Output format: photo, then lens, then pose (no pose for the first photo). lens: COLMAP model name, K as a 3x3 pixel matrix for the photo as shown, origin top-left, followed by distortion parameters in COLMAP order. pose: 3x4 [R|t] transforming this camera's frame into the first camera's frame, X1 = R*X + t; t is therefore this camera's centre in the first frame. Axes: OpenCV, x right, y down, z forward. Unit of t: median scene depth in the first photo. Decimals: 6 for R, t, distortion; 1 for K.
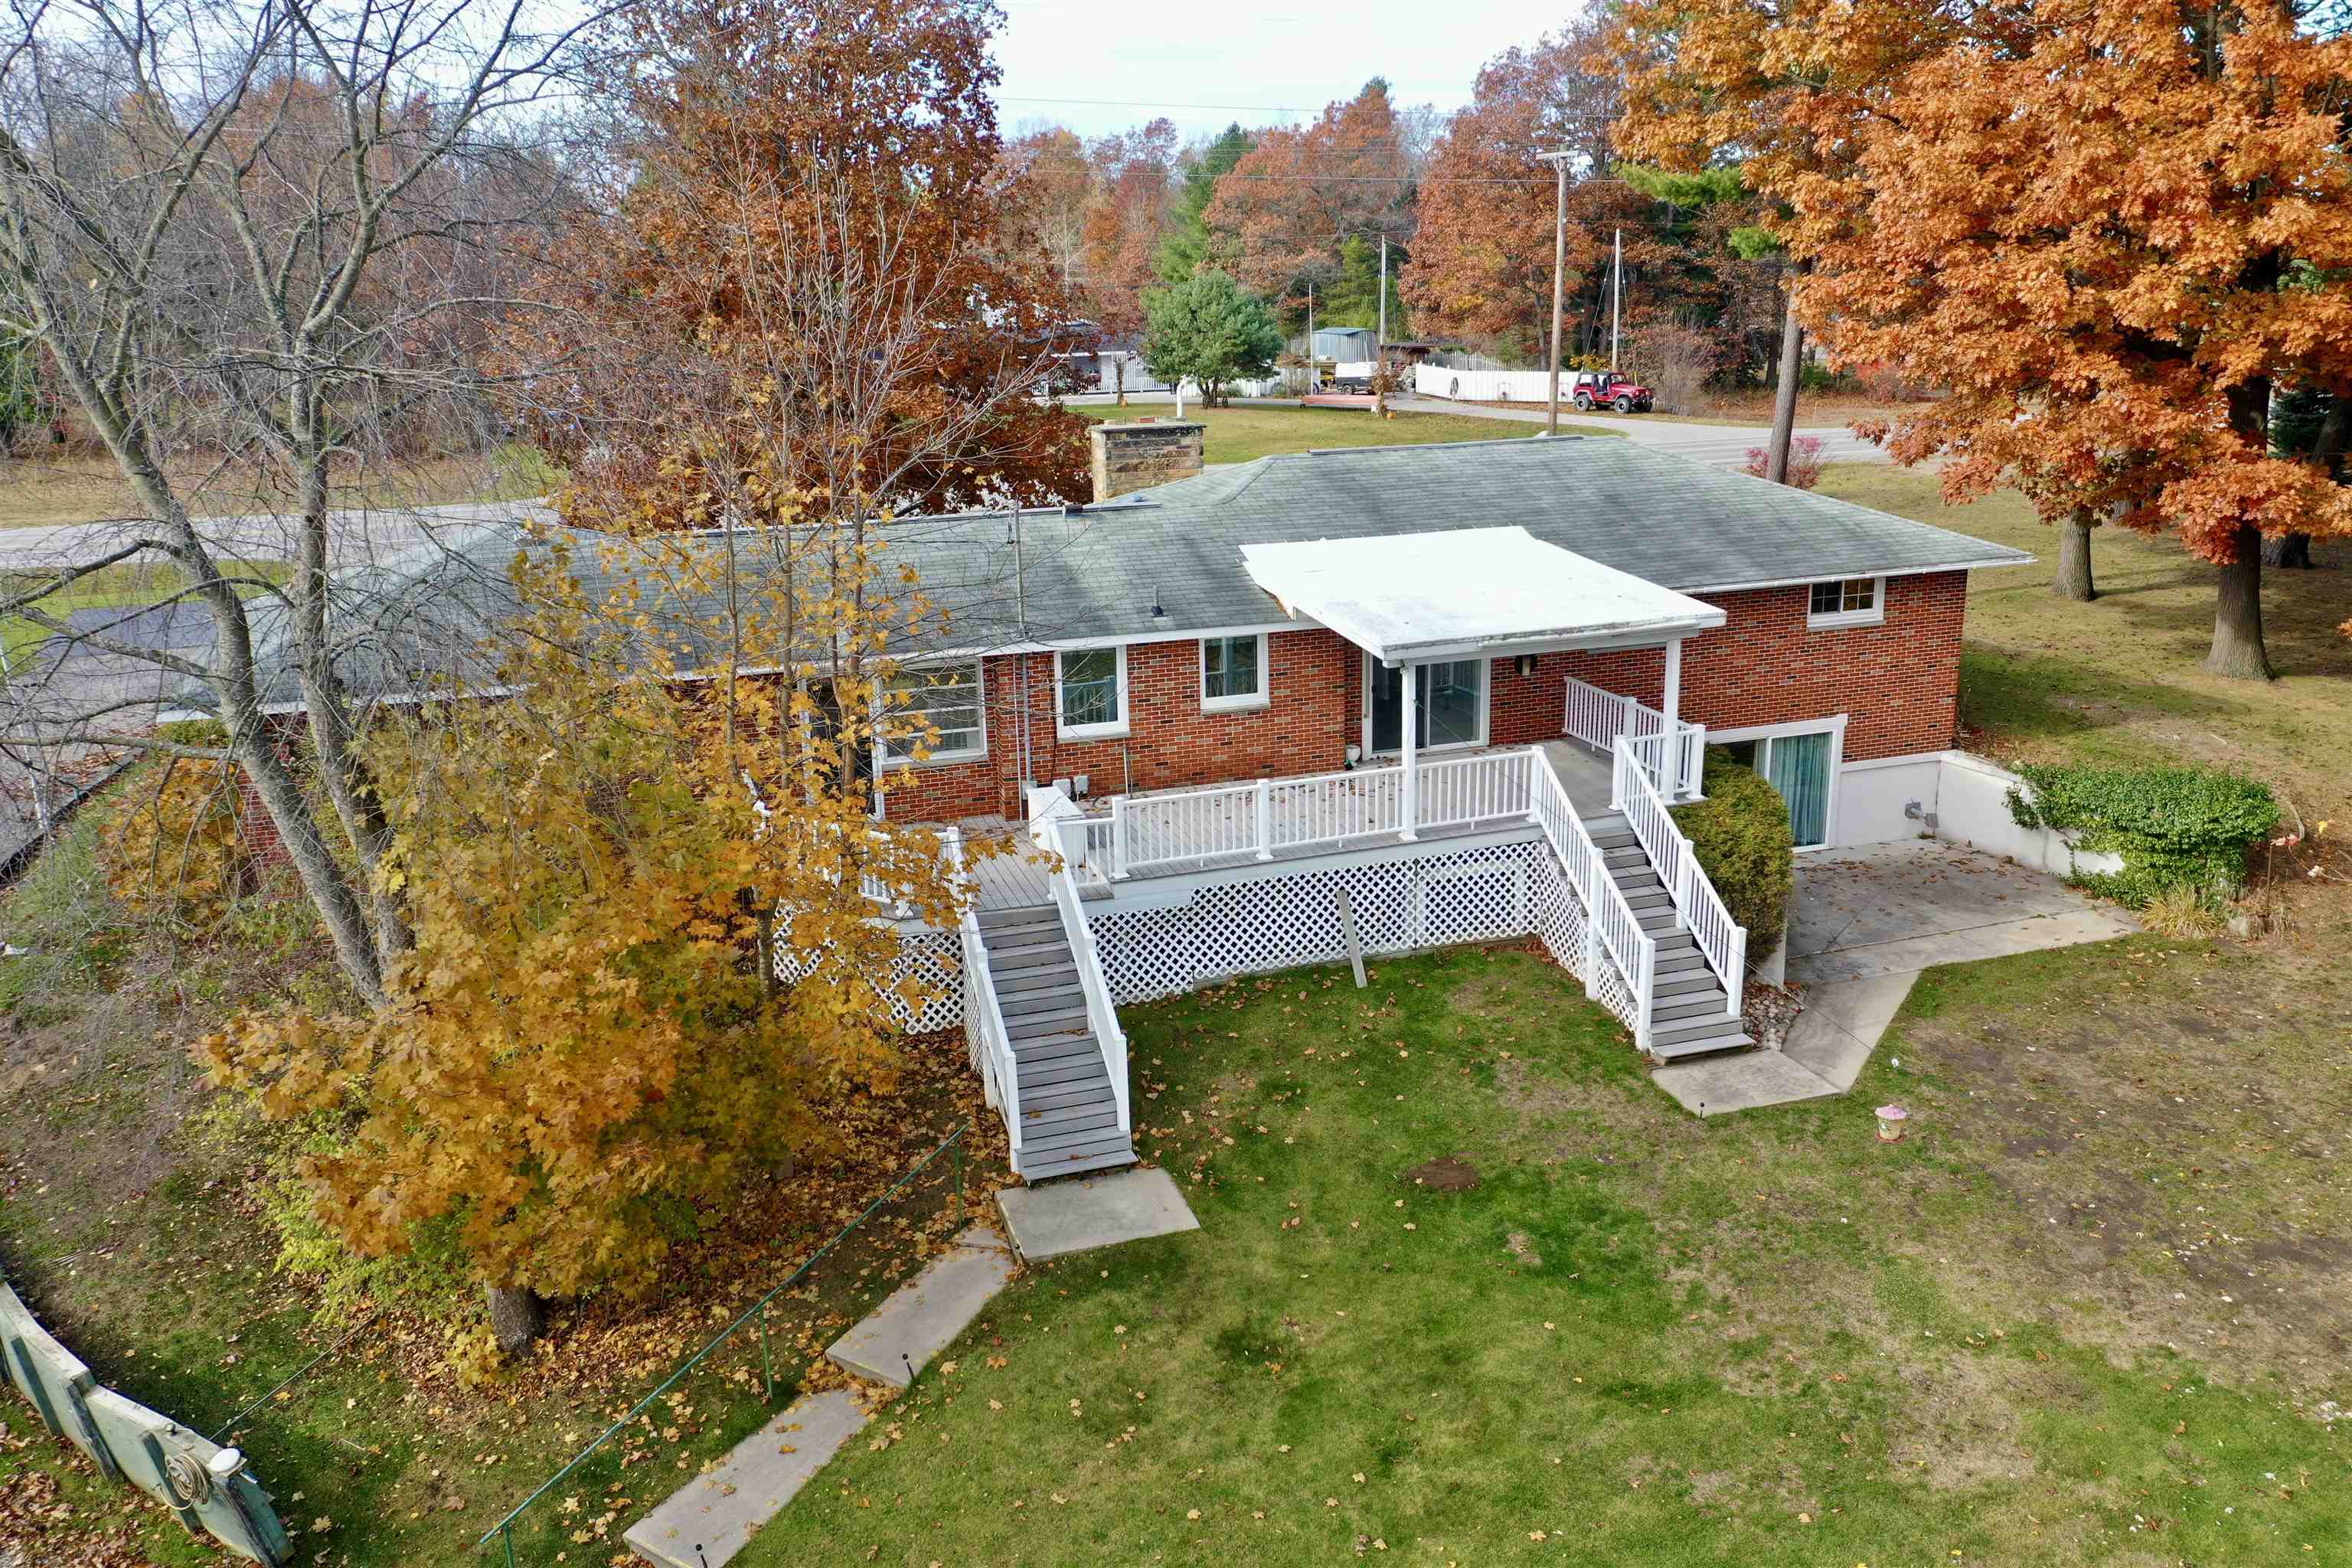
lens RADIAL K [[1867.0, 0, 1173.2], [0, 1867.0, 799.1], [0, 0, 1]] dist [0.015050, 0.002116]
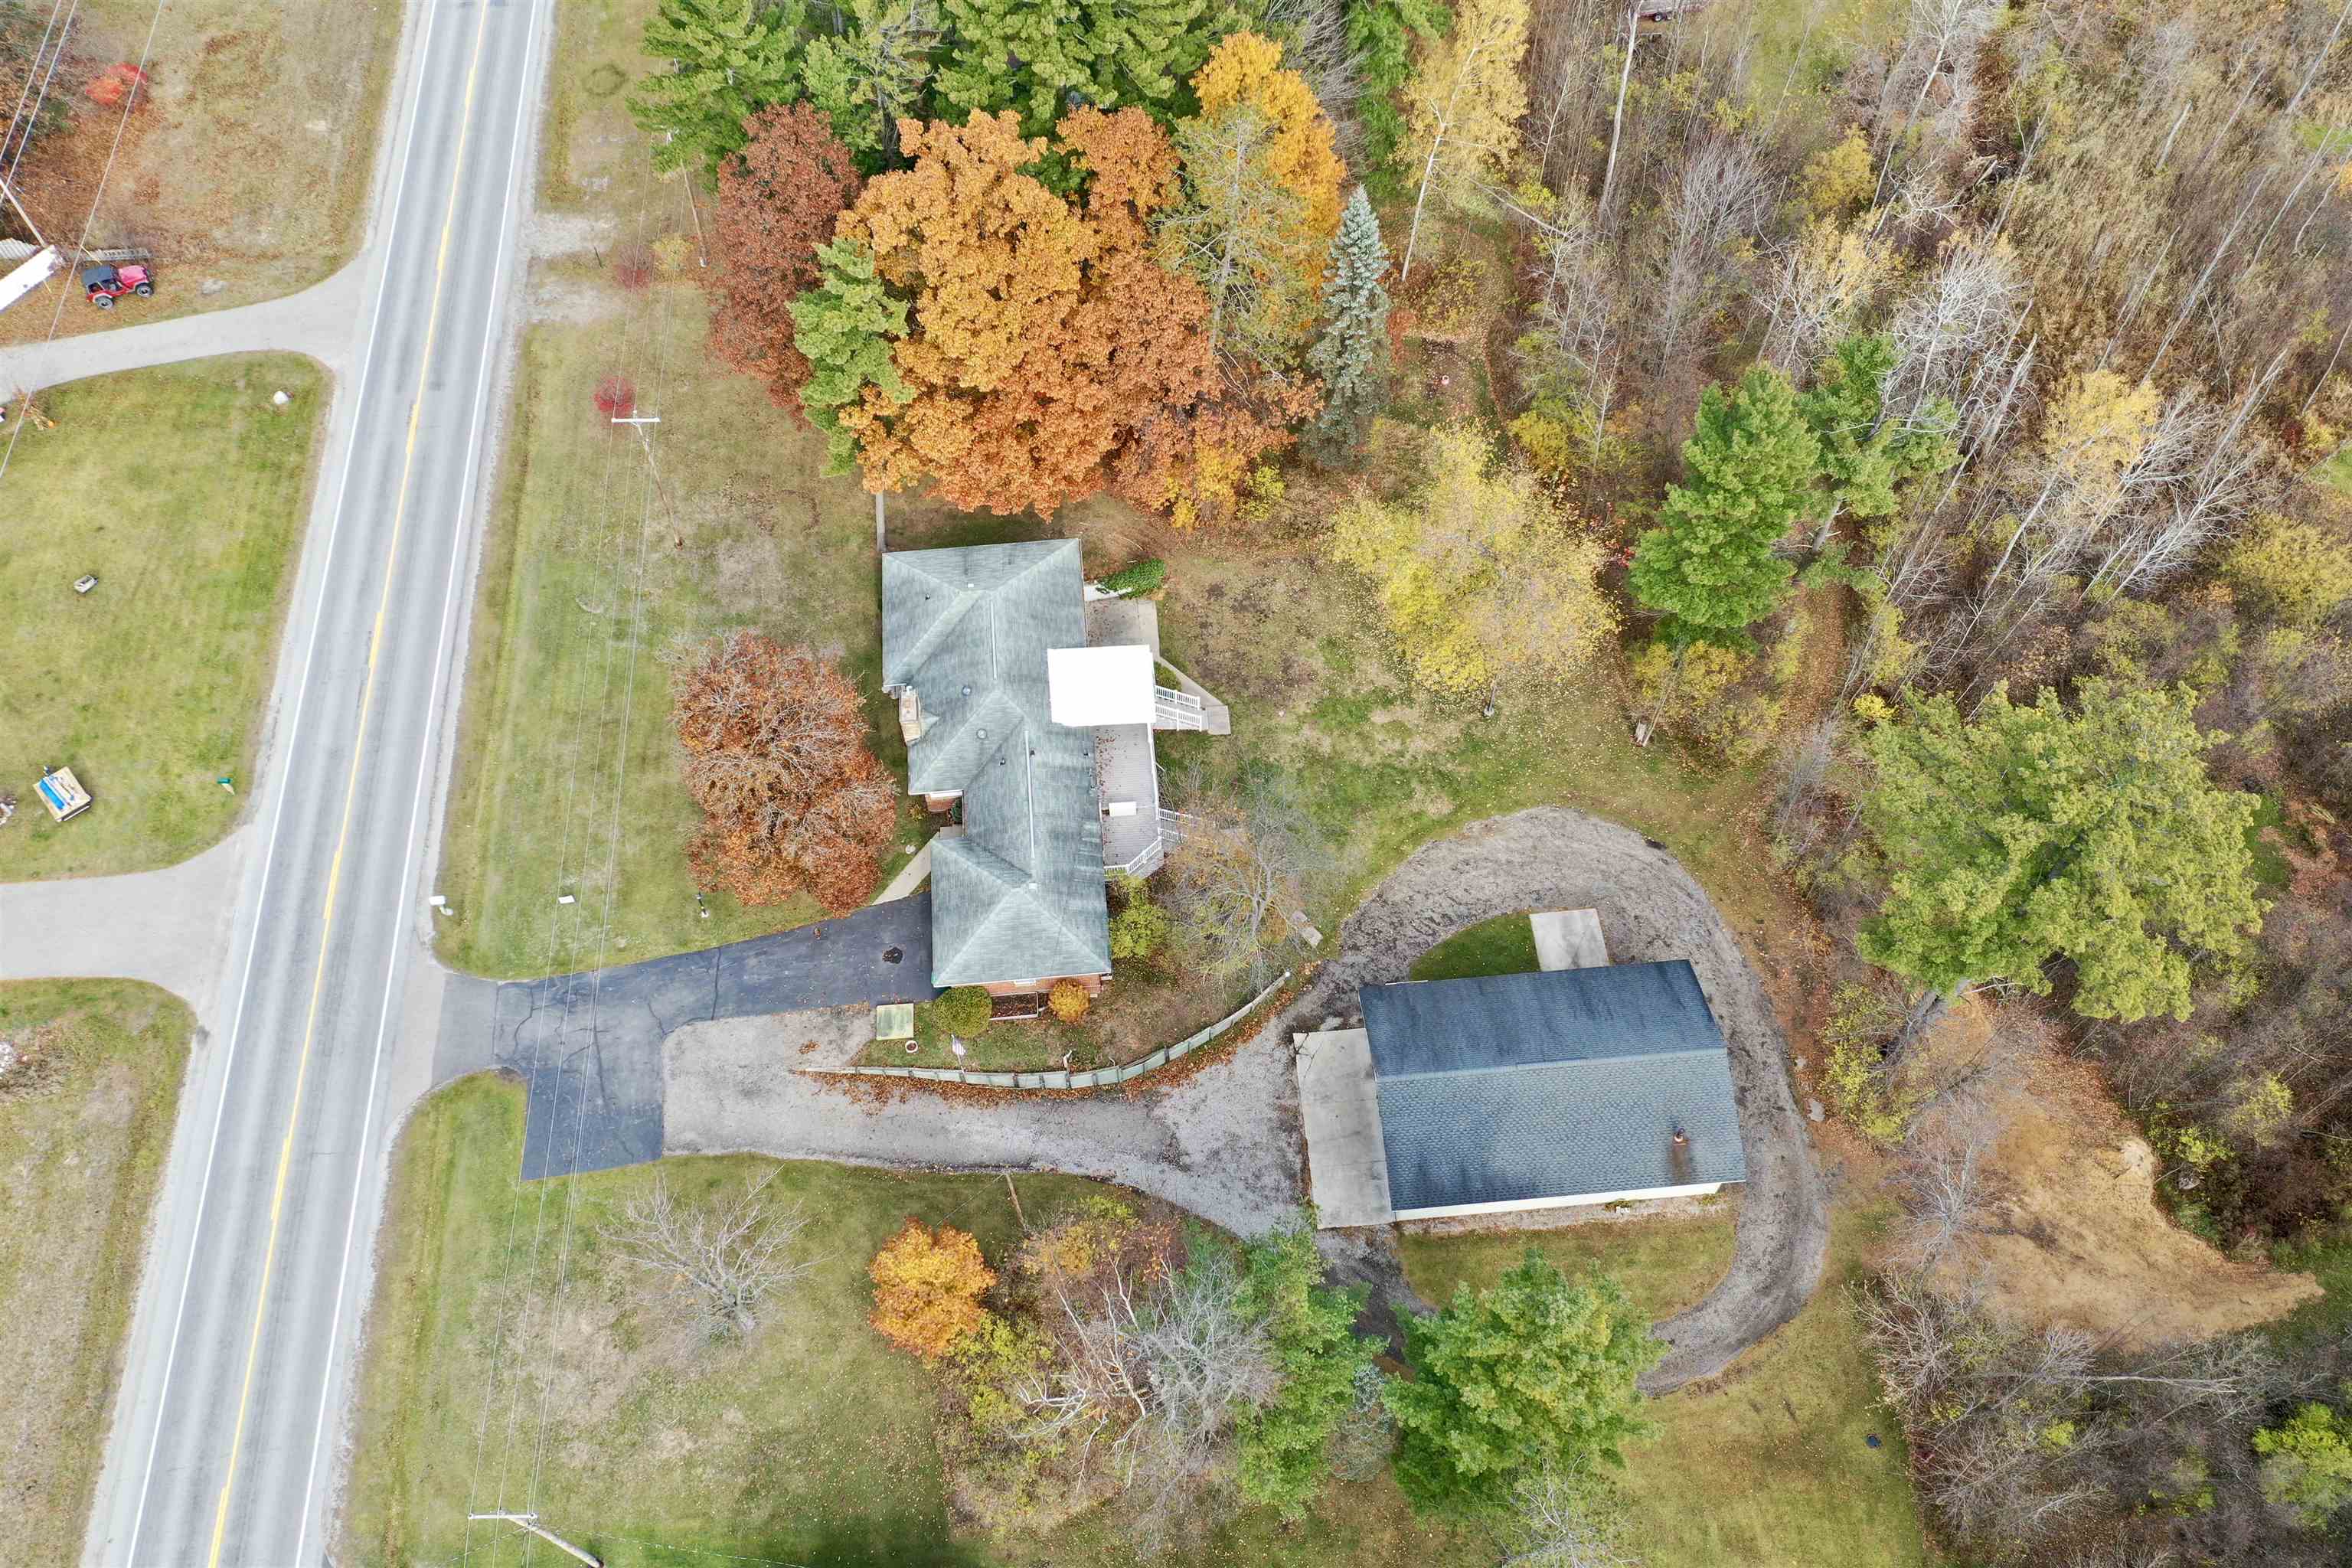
lens RADIAL K [[1867.0, 0, 1164.7], [0, 1867.0, 787.2], [0, 0, 1]] dist [0.015050, 0.002116]
pose [[0.230945, -0.809848, 0.539268, -2.302182], [0.275255, 0.585991, 0.762135, -3.235285], [-0.933220, -0.027575, 0.358247, -0.541548]]
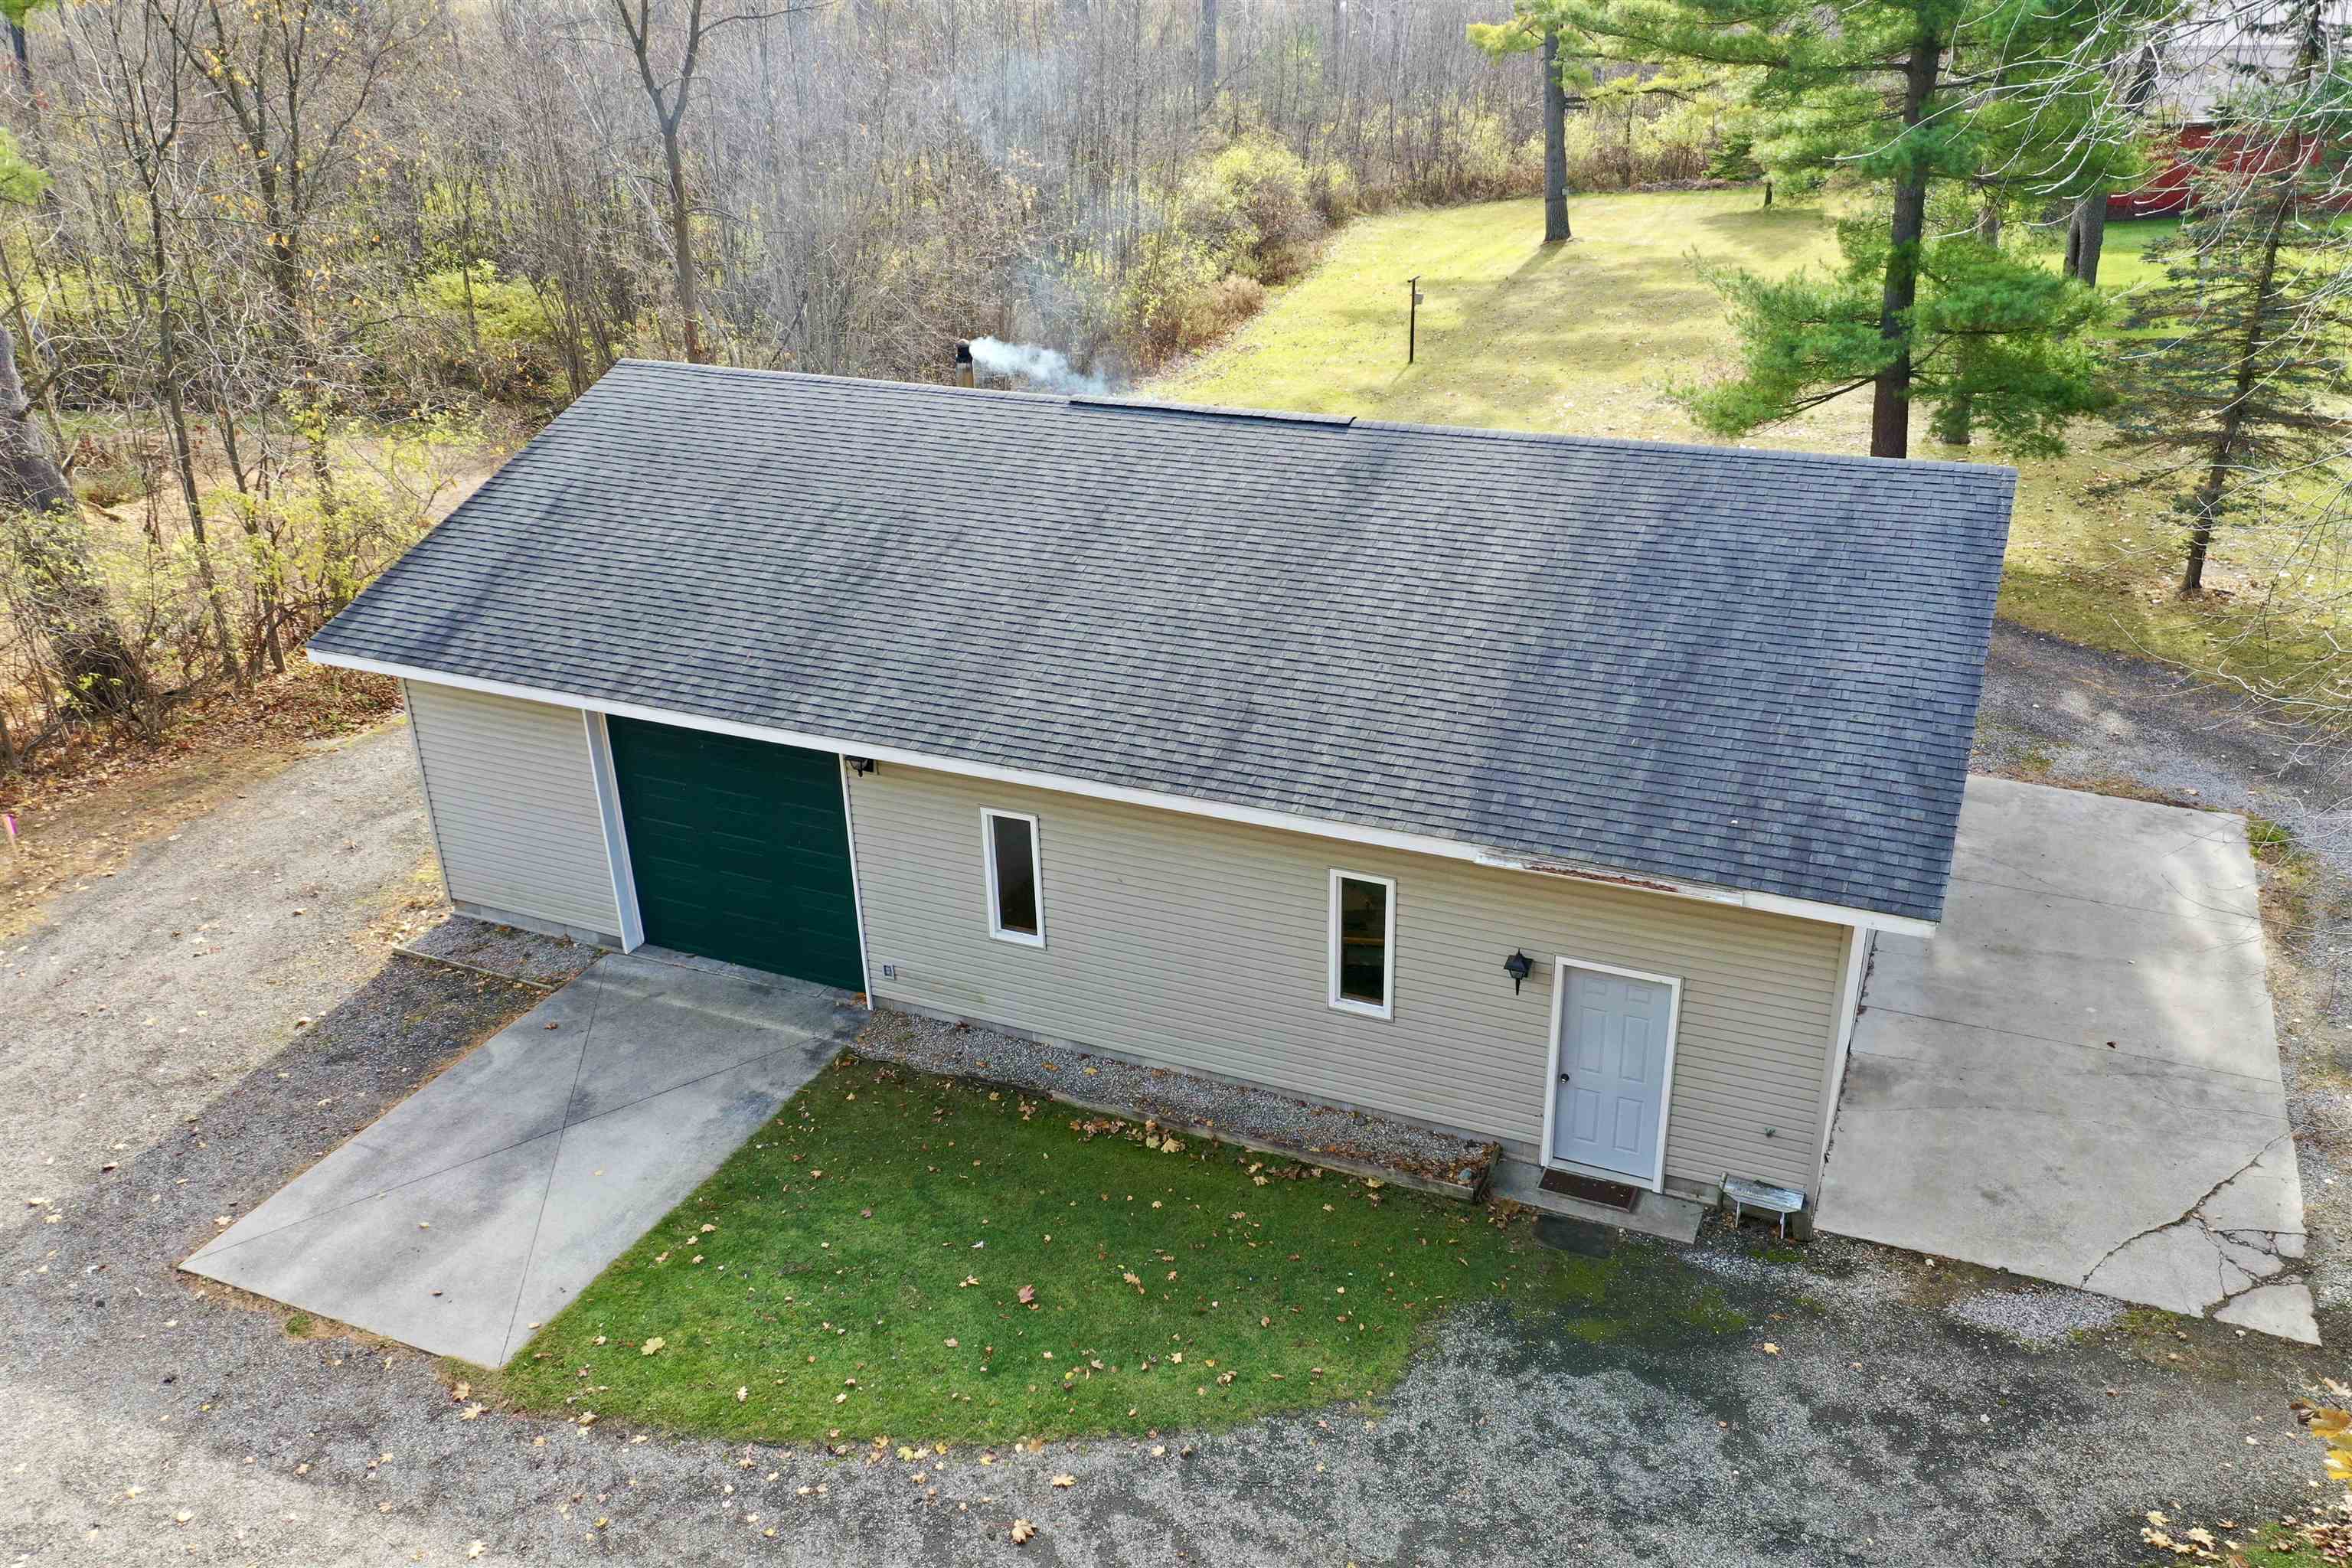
lens RADIAL K [[1867.0, 0, 1176.1], [0, 1867.0, 782.7], [0, 0, 1]] dist [0.015050, 0.002116]
pose [[-0.672723, 0.351228, -0.651216, 0.160095], [-0.155203, 0.793580, 0.588339, -0.156100], [0.723433, 0.496860, -0.479348, 0.588983]]
